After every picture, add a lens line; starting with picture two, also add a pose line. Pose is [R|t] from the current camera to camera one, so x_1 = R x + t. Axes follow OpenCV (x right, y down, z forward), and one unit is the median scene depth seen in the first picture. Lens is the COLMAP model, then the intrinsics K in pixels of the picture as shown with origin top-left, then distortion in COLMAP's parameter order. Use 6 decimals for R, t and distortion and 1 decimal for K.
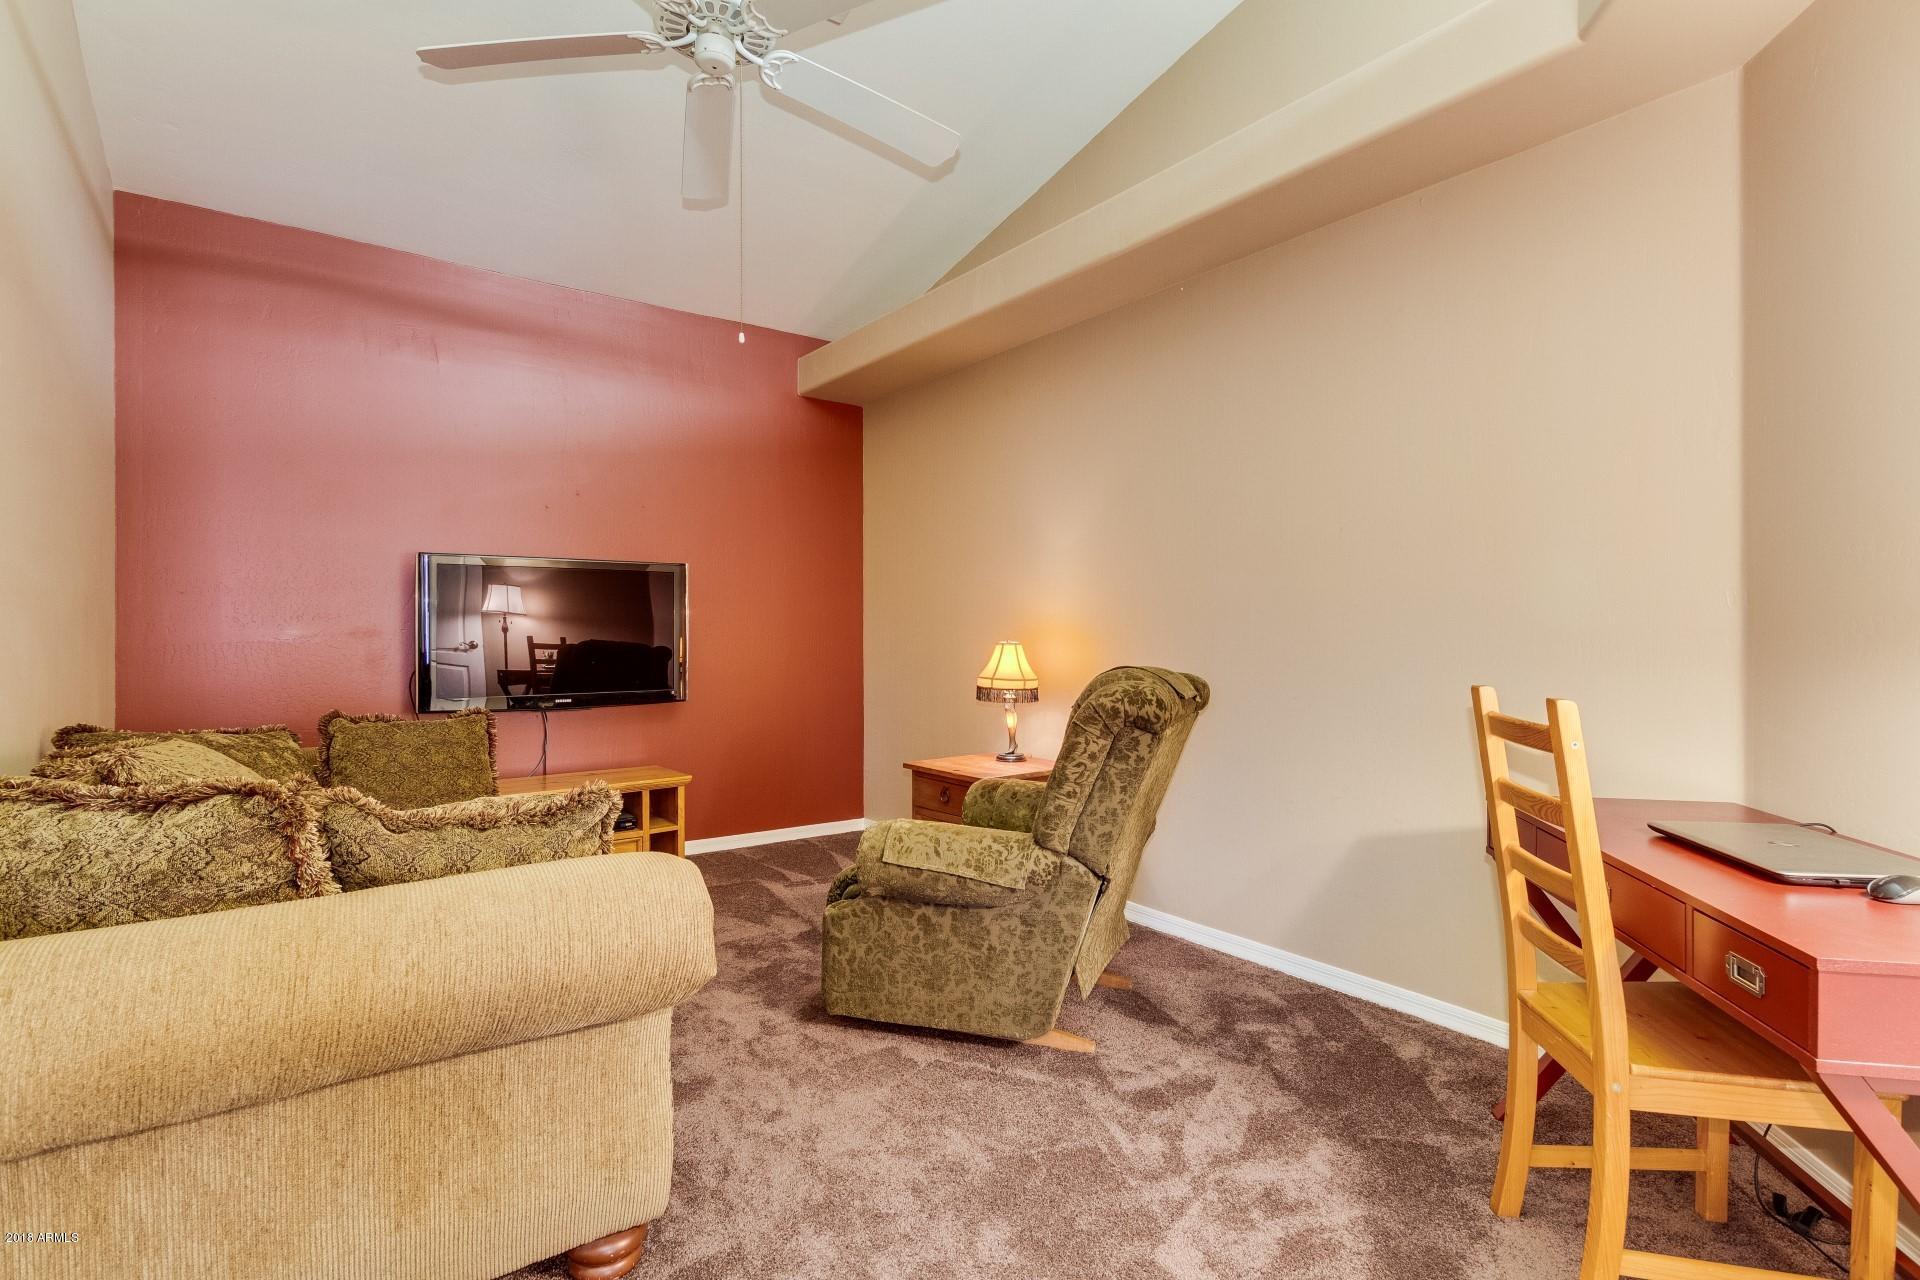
lens RADIAL K [[900.9, 0, 965.1], [0, 900.9, 640.4], [0, 0, 1]] dist [0.007374, -0.000066]
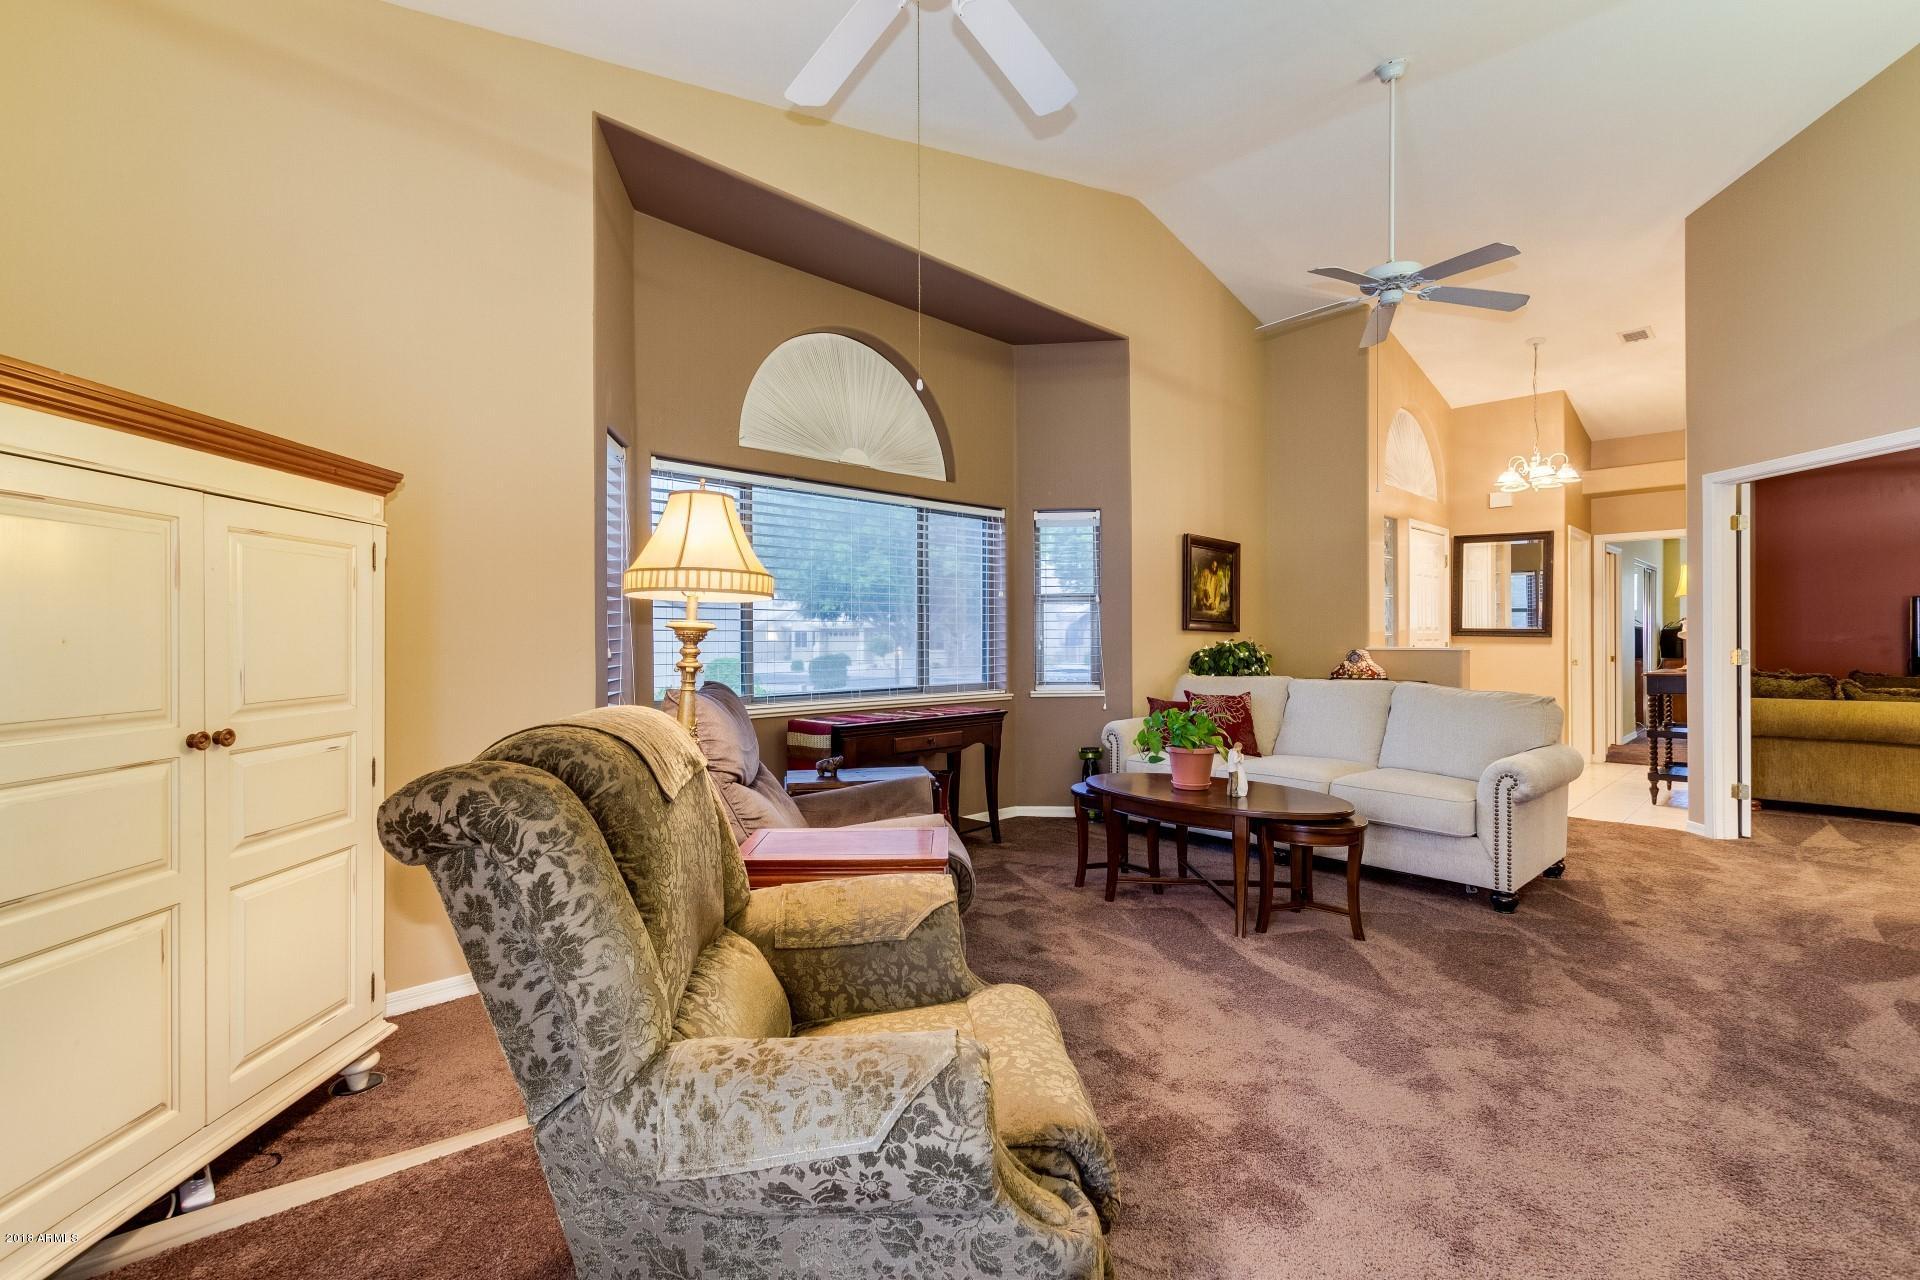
lens RADIAL K [[900.9, 0, 953.1], [0, 900.9, 640.1], [0, 0, 1]] dist [0.007374, -0.000066]
pose [[0.146642, 0.004903, -0.989177, 2.851765], [-0.006109, 0.999973, 0.004051, 0.004746], [0.989171, 0.005449, 0.146668, -3.701394]]
